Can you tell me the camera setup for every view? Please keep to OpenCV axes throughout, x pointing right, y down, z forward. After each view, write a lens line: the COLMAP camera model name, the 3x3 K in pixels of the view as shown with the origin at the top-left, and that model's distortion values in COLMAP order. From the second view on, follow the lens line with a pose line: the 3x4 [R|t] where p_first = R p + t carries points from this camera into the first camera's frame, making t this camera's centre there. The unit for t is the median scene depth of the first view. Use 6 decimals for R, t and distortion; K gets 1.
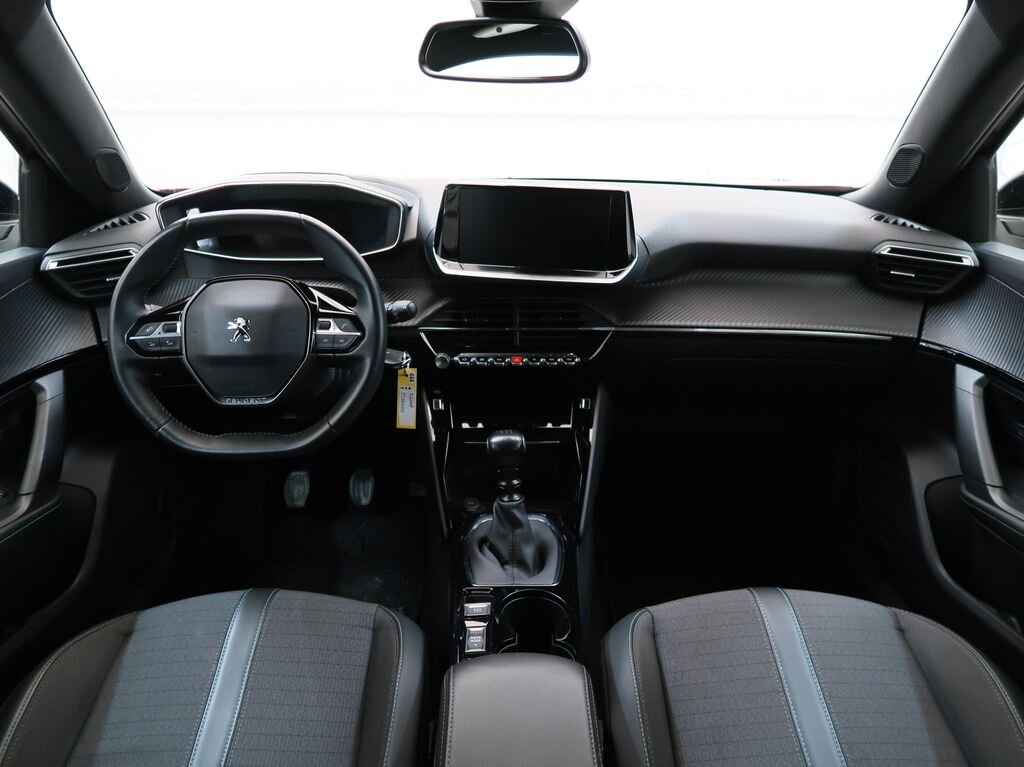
lens RADIAL K [[786.8, 0, 512.0], [0, 786.8, 383.5], [0, 0, 1]] dist [-0.029929, 0.000852]
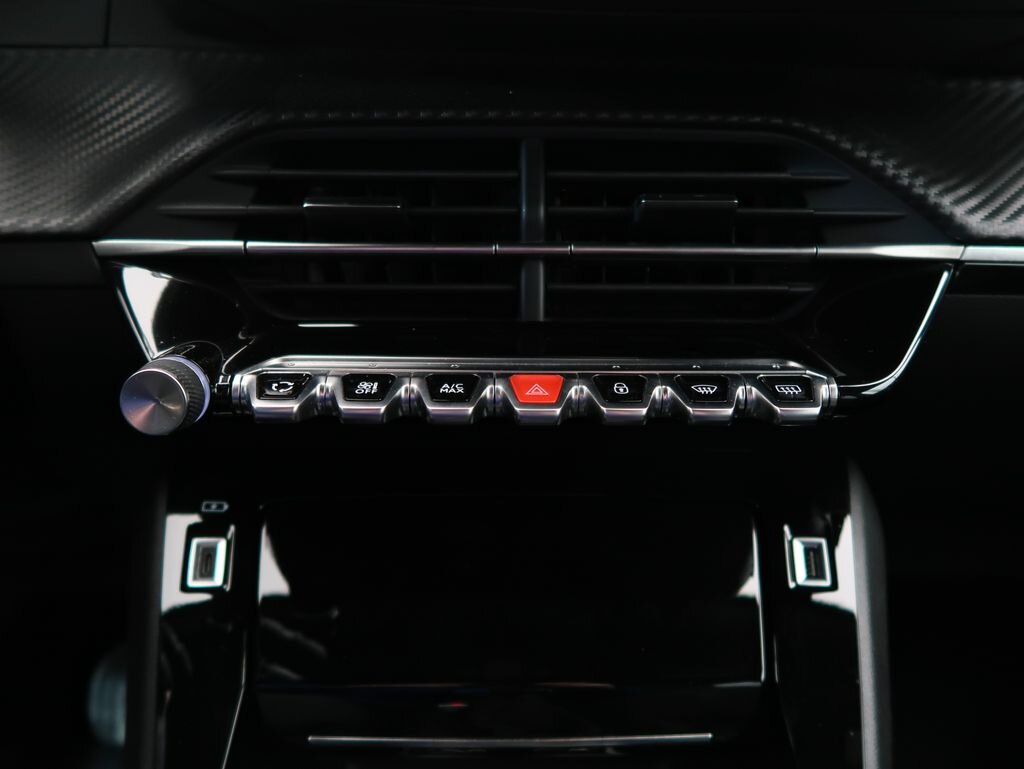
lens RADIAL K [[905.4, 0, 512.0], [0, 905.4, 384.5], [0, 0, 1]] dist [-0.008270, -0.001158]
pose [[0.999955, 0.009326, 0.001537, -0.000746], [-0.009336, 0.999935, 0.006616, -0.033524], [-0.001475, -0.006630, 0.999977, 0.770830]]
